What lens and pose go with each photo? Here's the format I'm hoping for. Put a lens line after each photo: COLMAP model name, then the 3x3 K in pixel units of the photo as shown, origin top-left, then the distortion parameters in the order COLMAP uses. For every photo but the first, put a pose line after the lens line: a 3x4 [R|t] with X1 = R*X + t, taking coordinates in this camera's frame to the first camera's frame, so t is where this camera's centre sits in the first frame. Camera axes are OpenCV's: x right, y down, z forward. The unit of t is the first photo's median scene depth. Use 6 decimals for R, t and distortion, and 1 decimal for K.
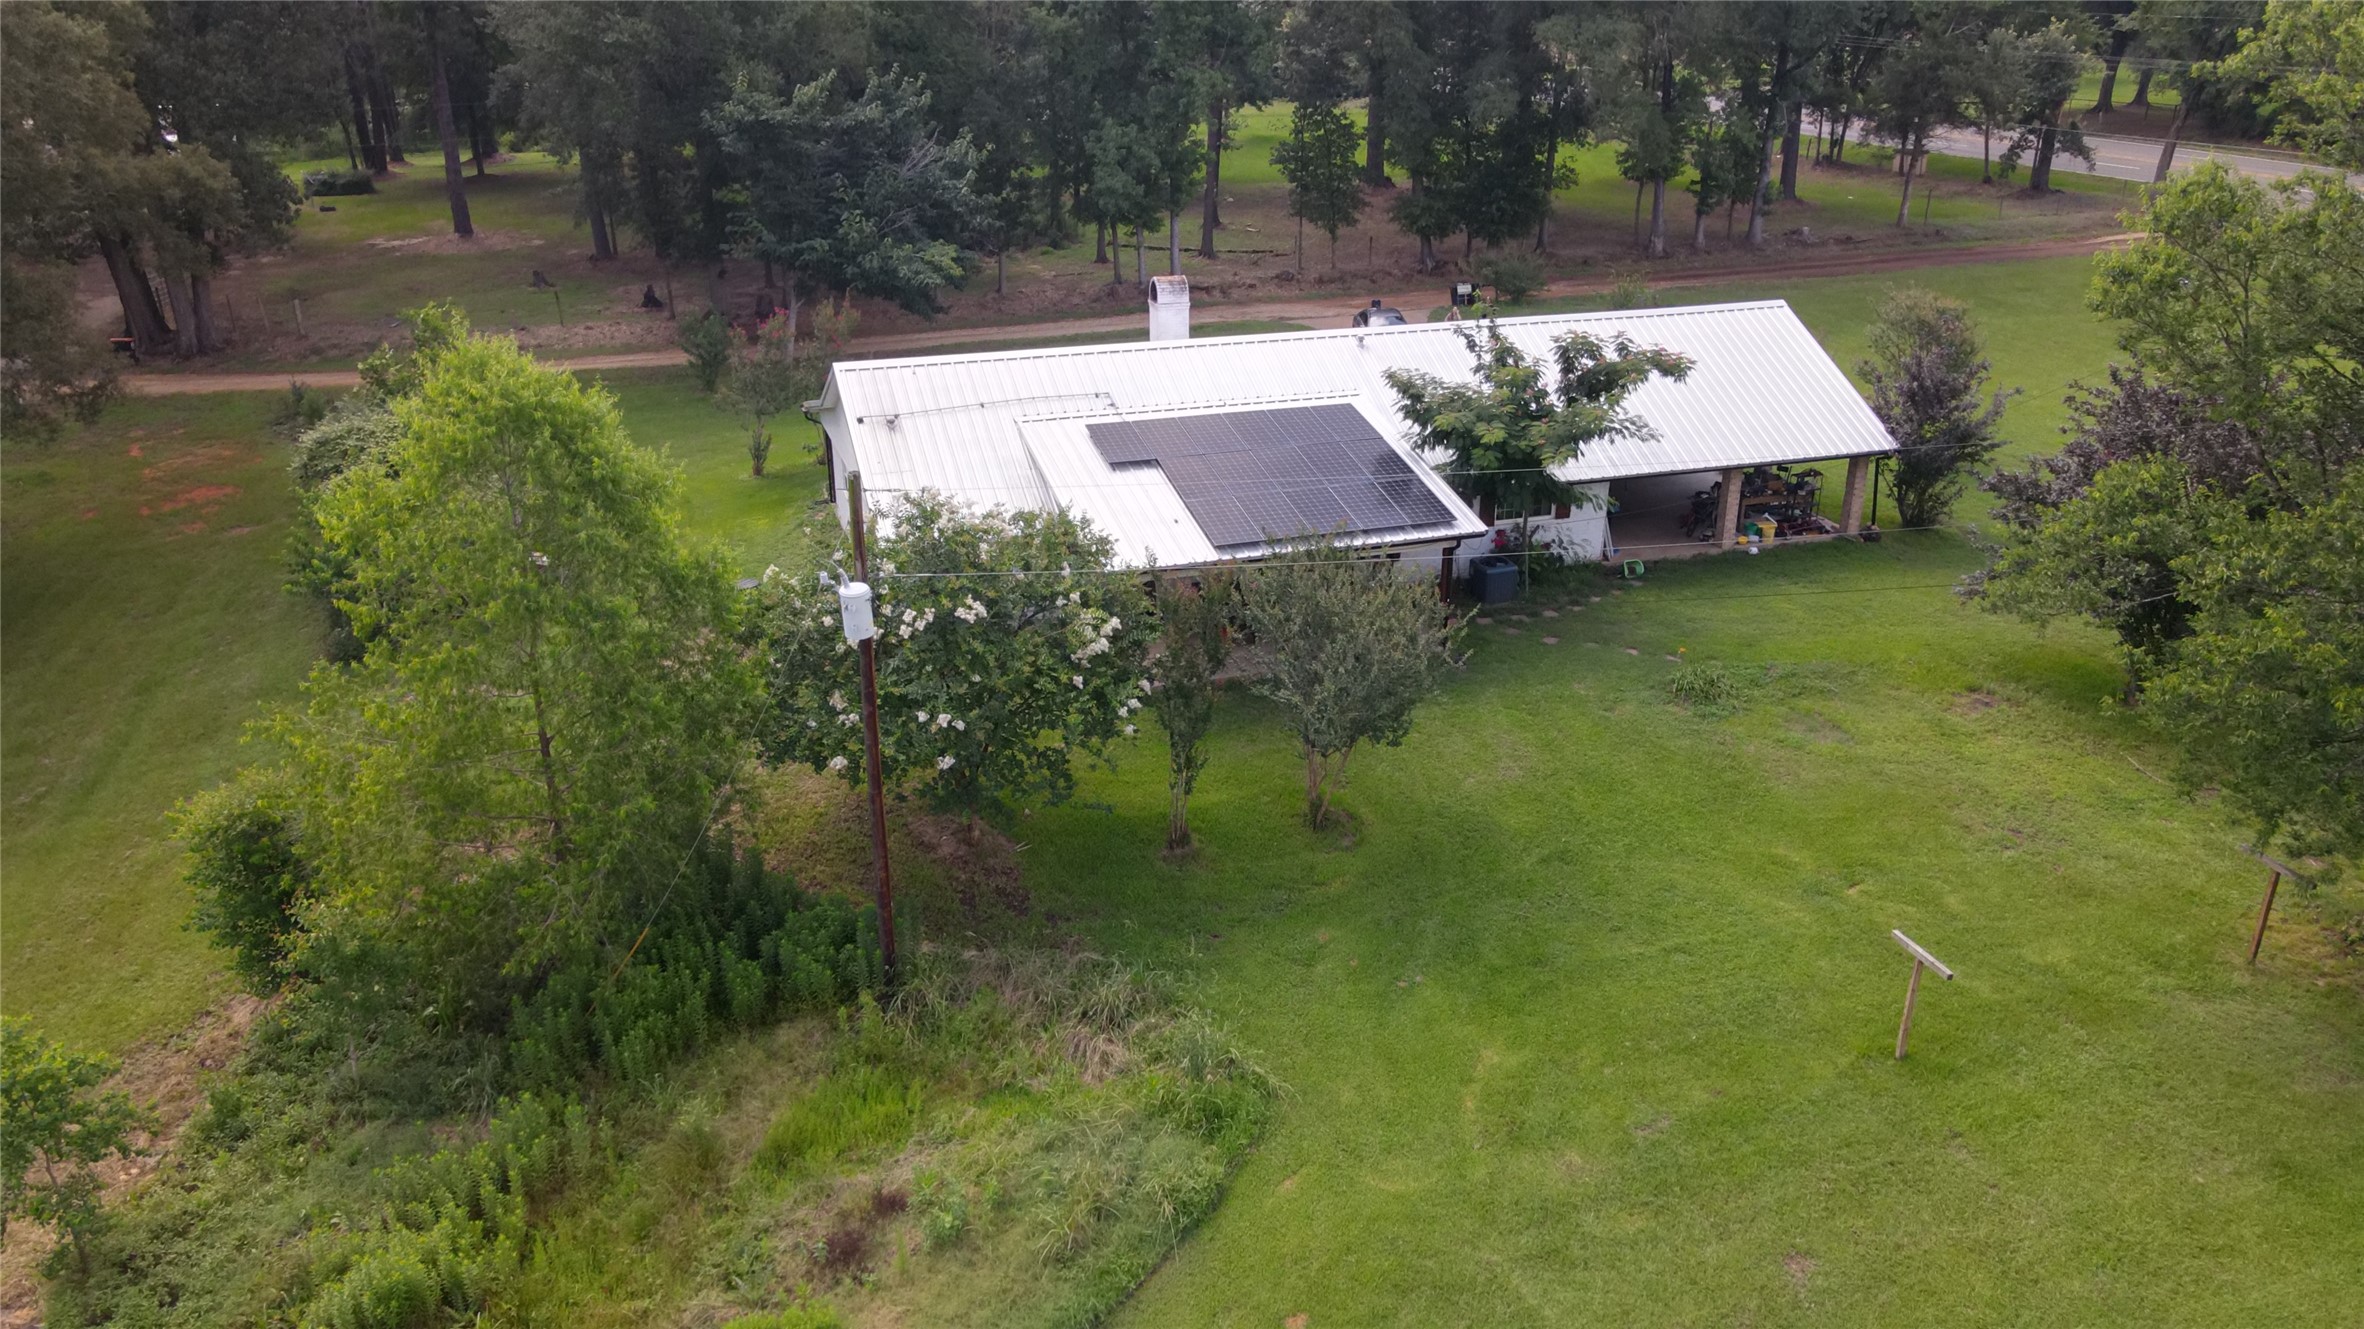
lens RADIAL K [[1736.5, 0, 1182.0], [0, 1736.5, 664.5], [0, 0, 1]] dist [0.000186, 0.030084]
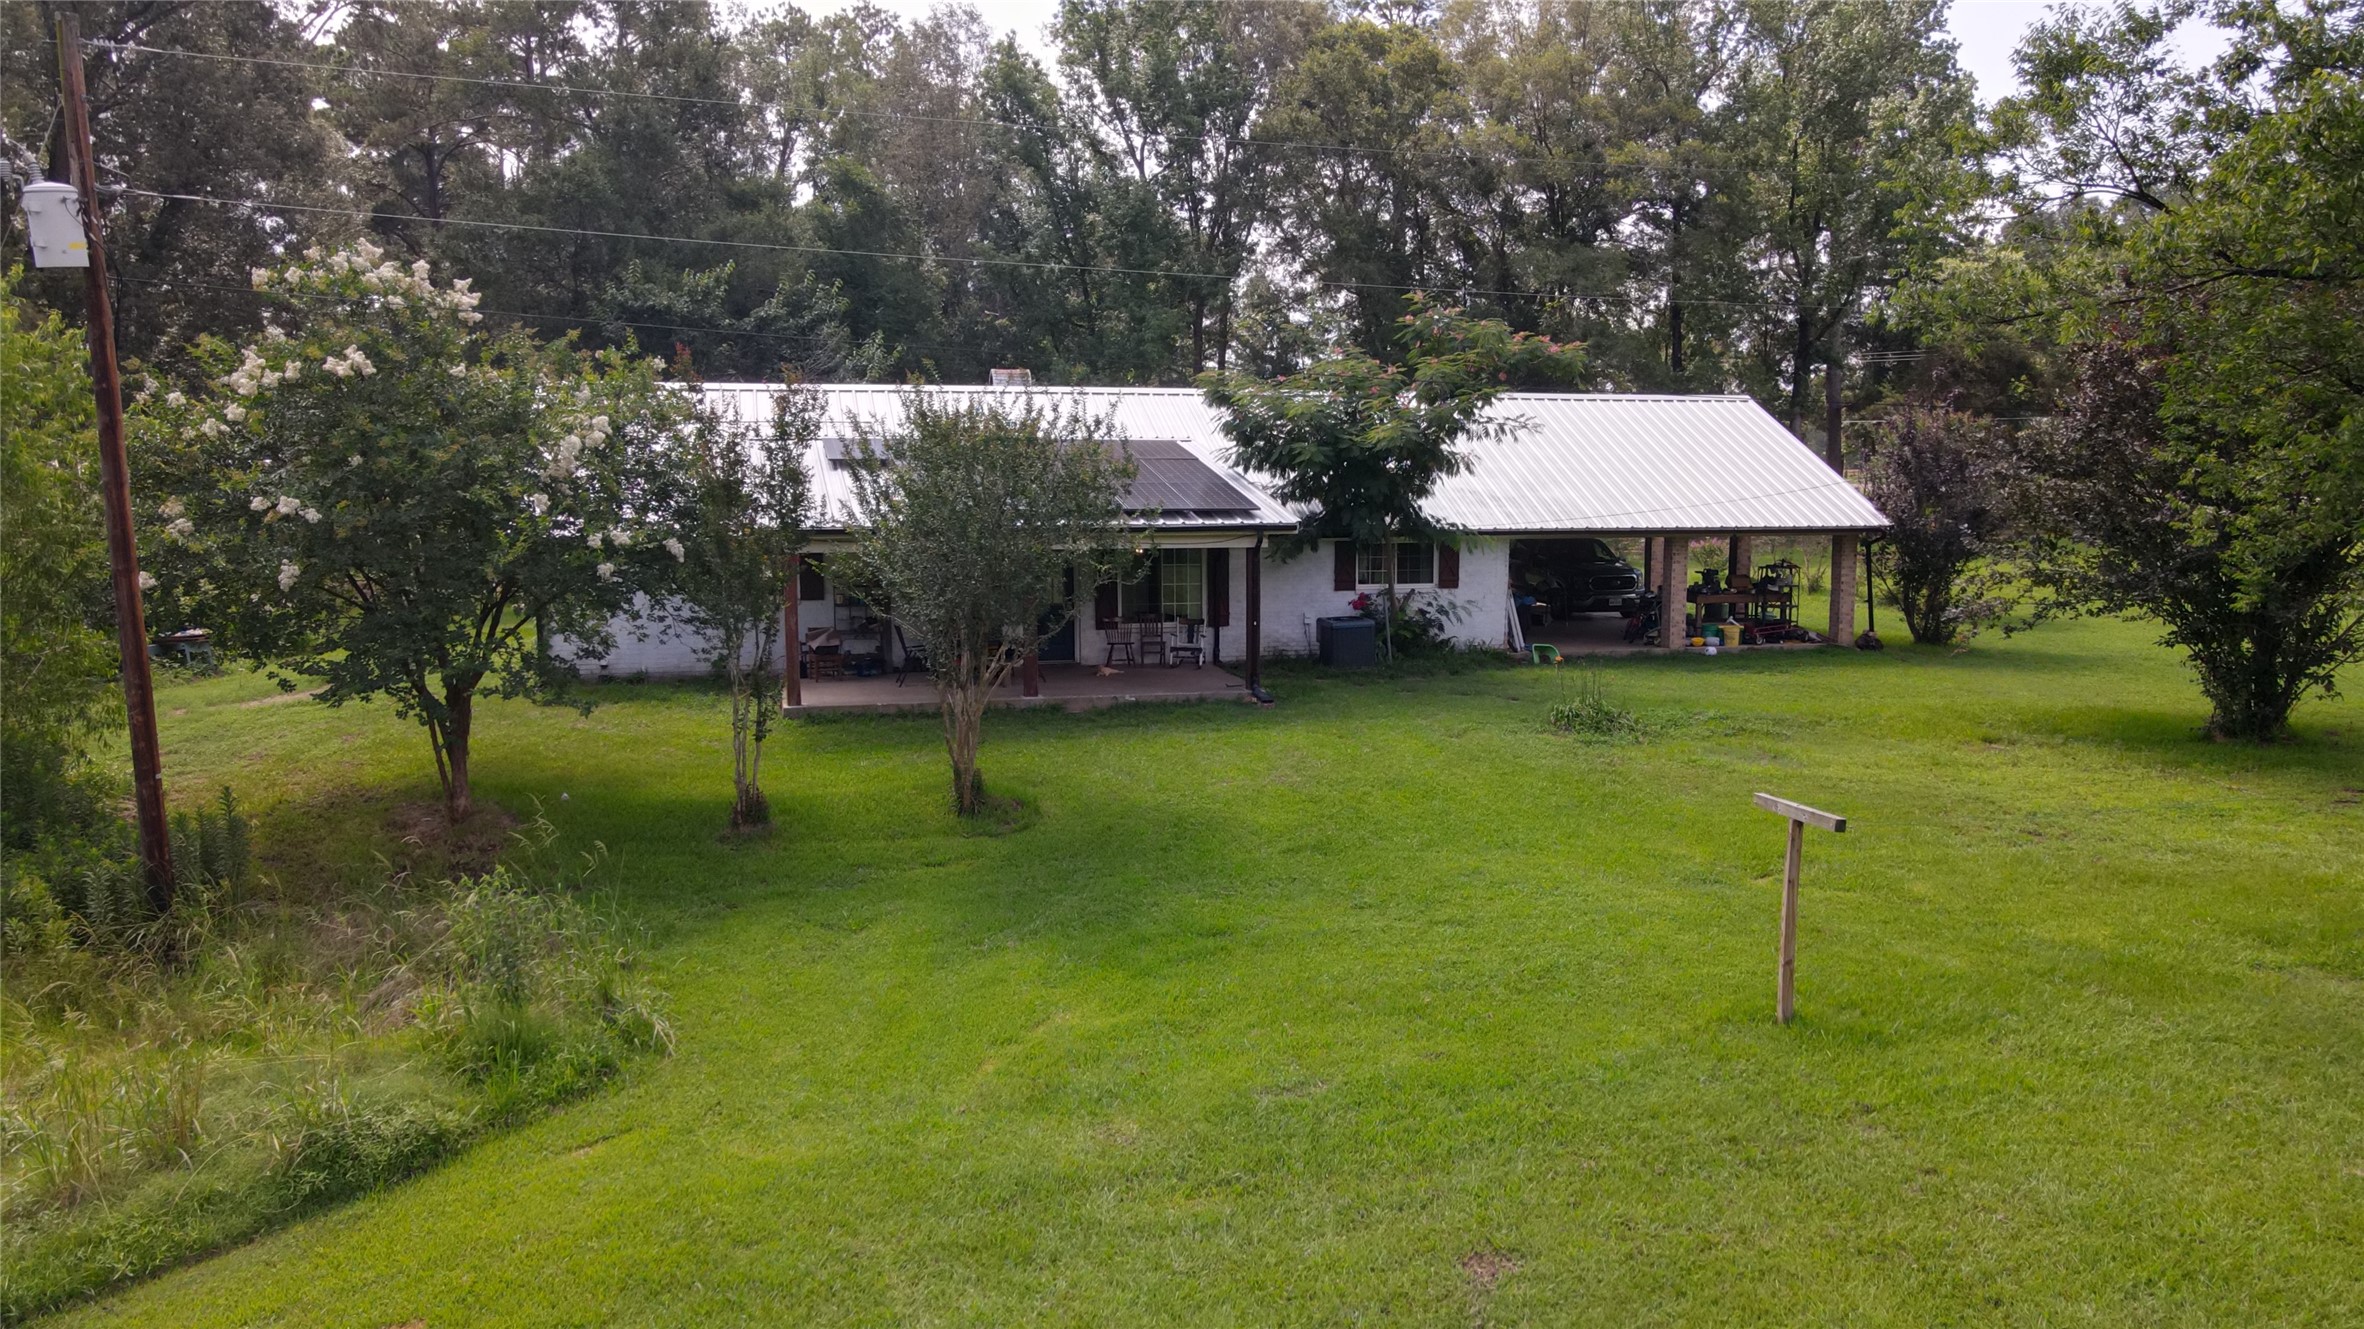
lens RADIAL K [[1736.5, 0, 1182.0], [0, 1736.5, 664.5], [0, 0, 1]] dist [0.000186, 0.030084]
pose [[0.997387, 0.006099, -0.071983, 0.180979], [-0.025508, 0.961978, -0.271934, 0.189268], [0.067588, 0.273060, 0.959620, 0.294053]]
